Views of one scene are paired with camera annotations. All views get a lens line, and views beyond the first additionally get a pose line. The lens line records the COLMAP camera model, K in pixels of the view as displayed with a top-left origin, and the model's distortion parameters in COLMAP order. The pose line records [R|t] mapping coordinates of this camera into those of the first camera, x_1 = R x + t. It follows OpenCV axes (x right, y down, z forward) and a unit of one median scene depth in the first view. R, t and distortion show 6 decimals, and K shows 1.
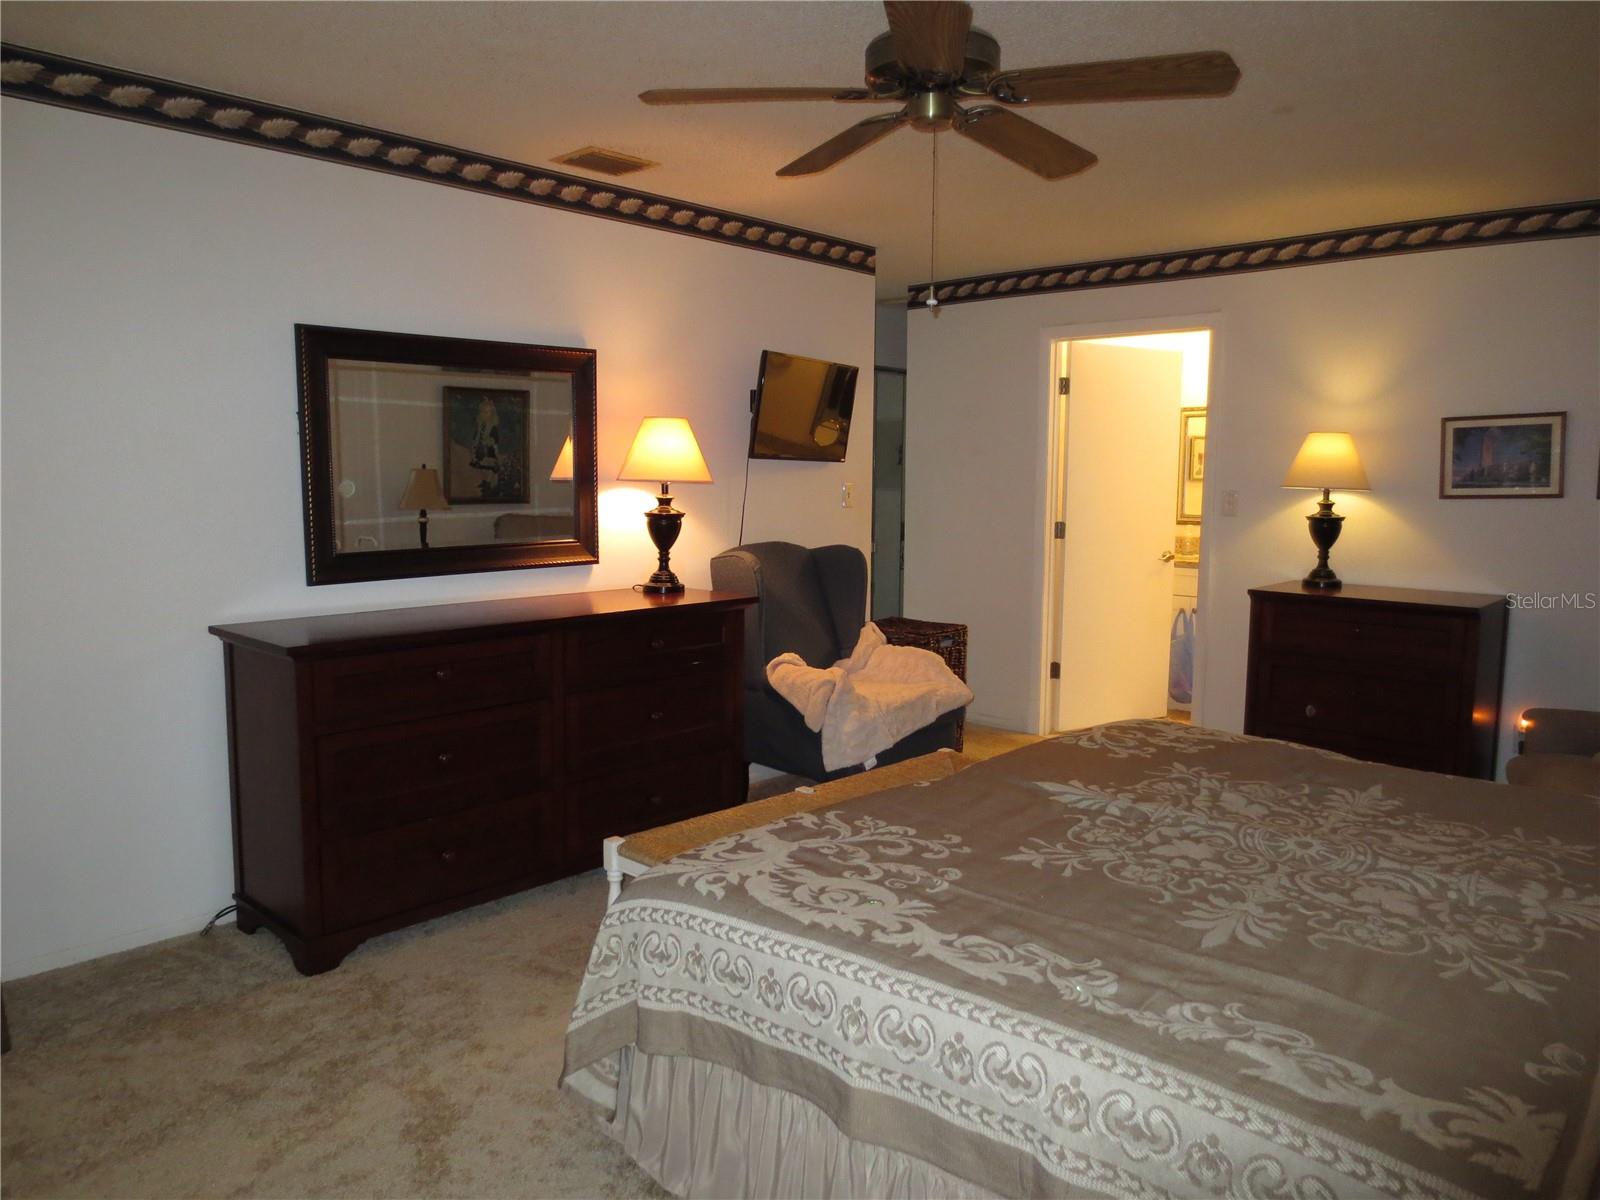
lens RADIAL K [[1126.0, 0, 804.1], [0, 1126.0, 609.6], [0, 0, 1]] dist [-0.037332, 0.016384]
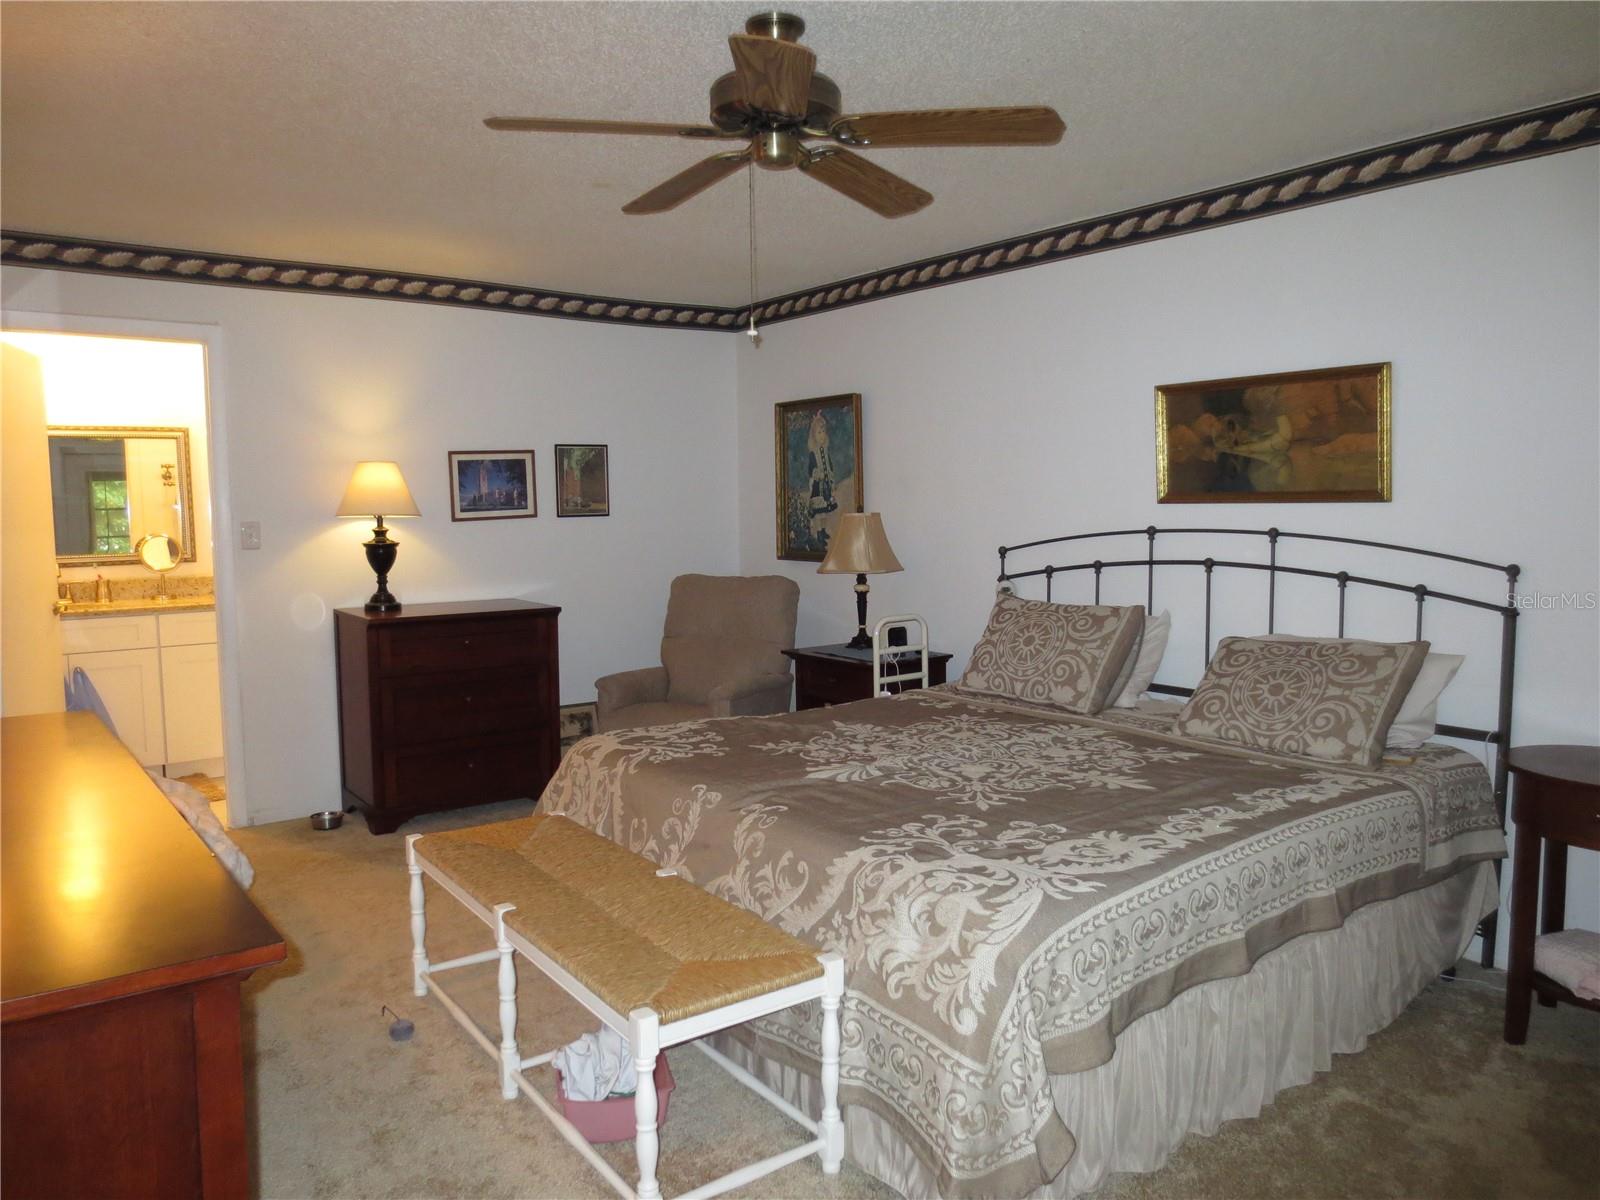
lens RADIAL K [[1126.0, 0, 798.2], [0, 1126.0, 593.9], [0, 0, 1]] dist [-0.037332, 0.016384]
pose [[0.181889, -0.088934, 0.979289, -1.024376], [0.127236, 0.989658, 0.066244, -0.118663], [-0.975052, 0.112552, 0.191324, 0.912254]]
